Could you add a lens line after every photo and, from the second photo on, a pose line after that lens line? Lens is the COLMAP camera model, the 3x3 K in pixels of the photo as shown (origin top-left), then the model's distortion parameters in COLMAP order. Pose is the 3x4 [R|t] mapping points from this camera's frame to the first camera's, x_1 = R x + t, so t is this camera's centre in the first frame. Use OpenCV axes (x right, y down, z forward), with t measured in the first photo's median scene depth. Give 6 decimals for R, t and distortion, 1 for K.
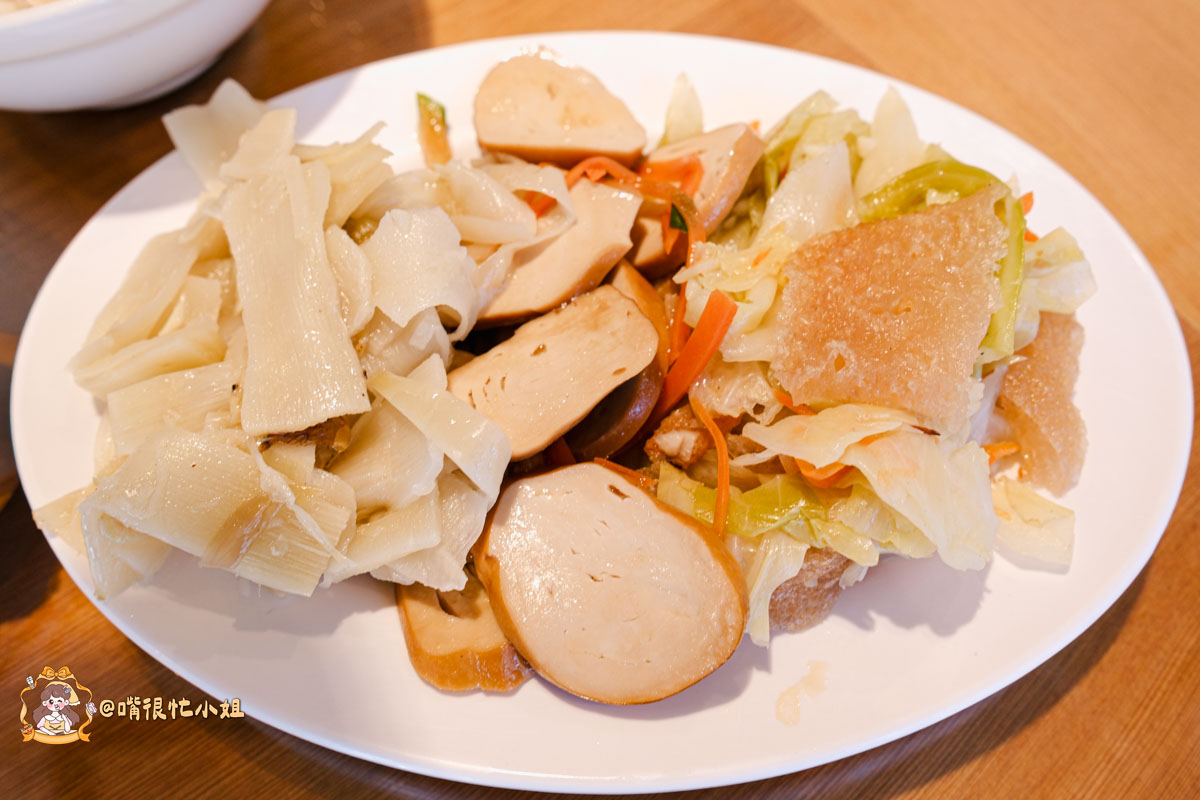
lens RADIAL K [[1317.6, 0, 546.5], [0, 1317.6, 468.3], [0, 0, 1]] dist [-0.008955, -0.010653]
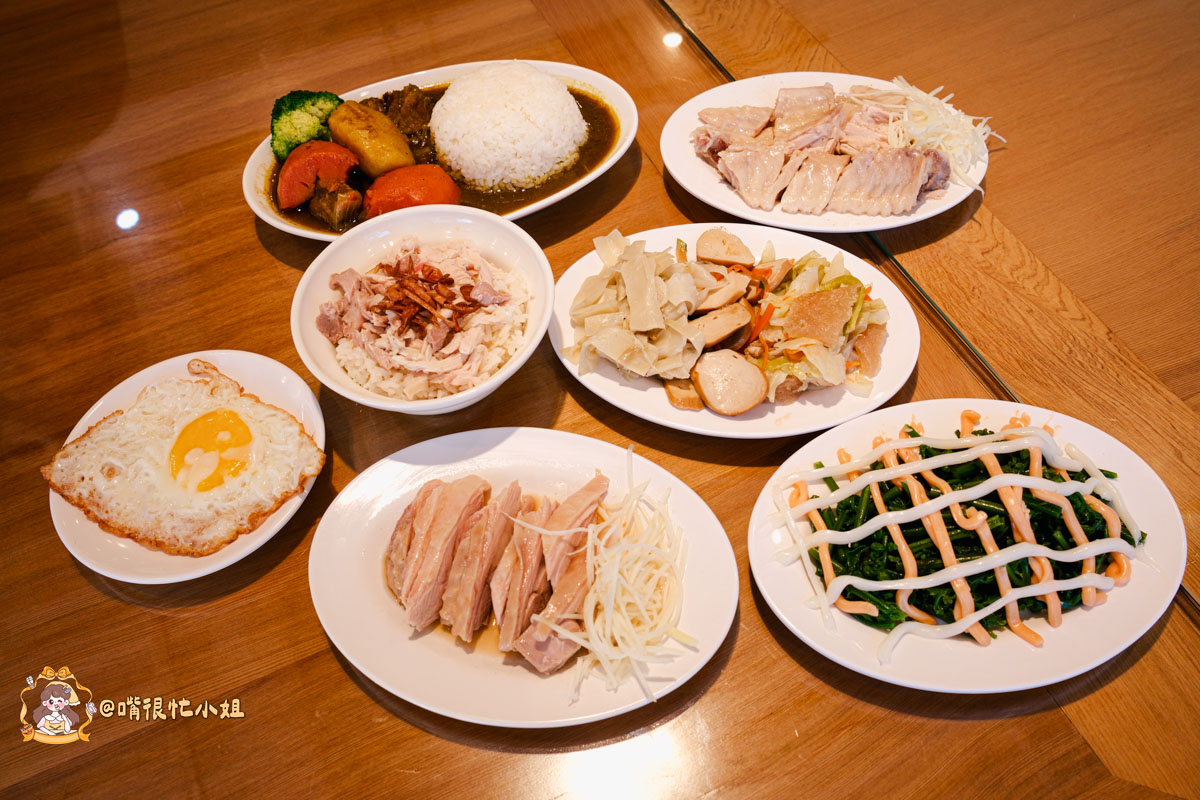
lens RADIAL K [[1050.3, 0, 598.5], [0, 1050.3, 437.4], [0, 0, 1]] dist [0.003476, 0.195363]
pose [[0.992003, 0.108448, -0.064575, -0.093088], [-0.113844, 0.989703, -0.086757, 0.468262], [0.054501, 0.093415, 0.994134, -1.608774]]
